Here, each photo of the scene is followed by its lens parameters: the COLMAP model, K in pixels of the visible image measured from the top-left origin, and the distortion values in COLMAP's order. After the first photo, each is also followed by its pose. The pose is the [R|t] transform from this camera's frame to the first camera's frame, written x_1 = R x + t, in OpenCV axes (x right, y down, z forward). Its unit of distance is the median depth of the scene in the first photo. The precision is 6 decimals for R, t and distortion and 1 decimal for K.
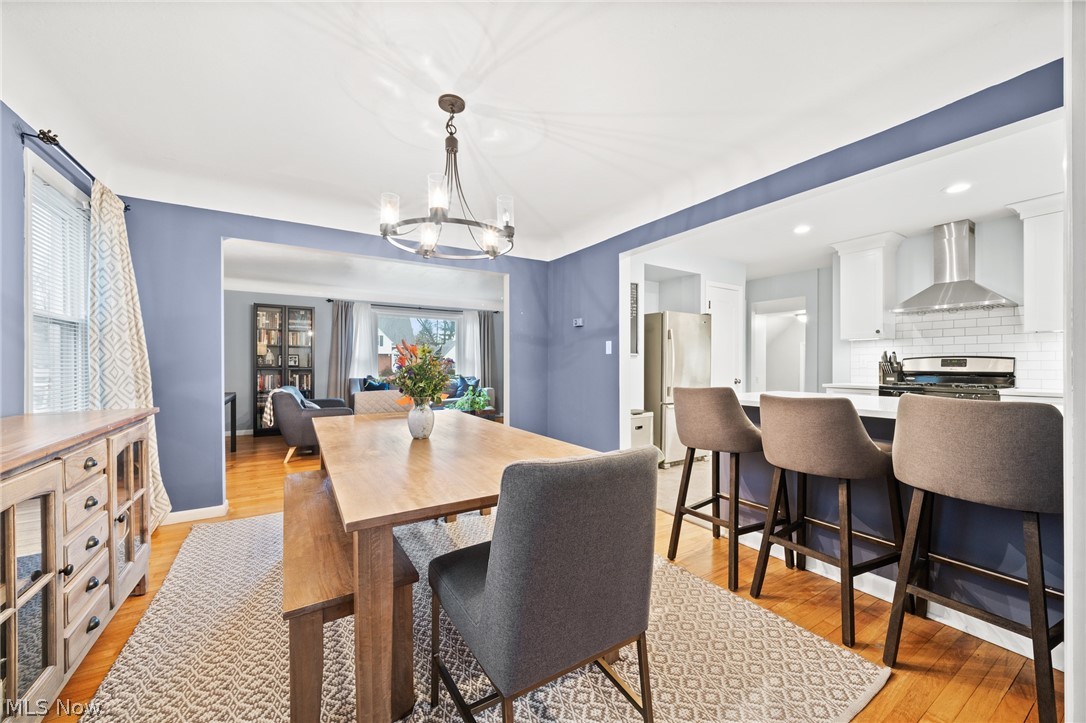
lens RADIAL K [[415.2, 0, 545.5], [0, 415.2, 362.1], [0, 0, 1]] dist [0.000511, 0.000026]
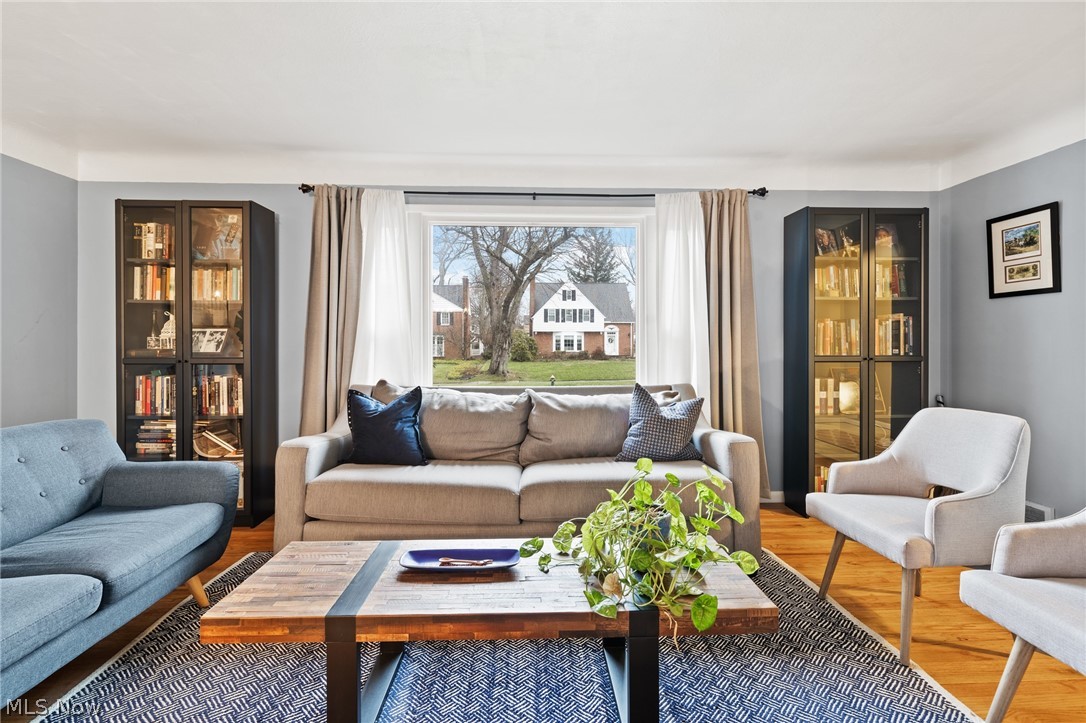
lens RADIAL K [[491.3, 0, 542.8], [0, 491.3, 339.7], [0, 0, 1]] dist [0.004293, 0.000475]
pose [[0.871221, -0.001485, -0.490888, -0.084029], [-0.001284, 0.999985, -0.005304, -0.001609], [0.490889, 0.005251, 0.871206, 0.634325]]
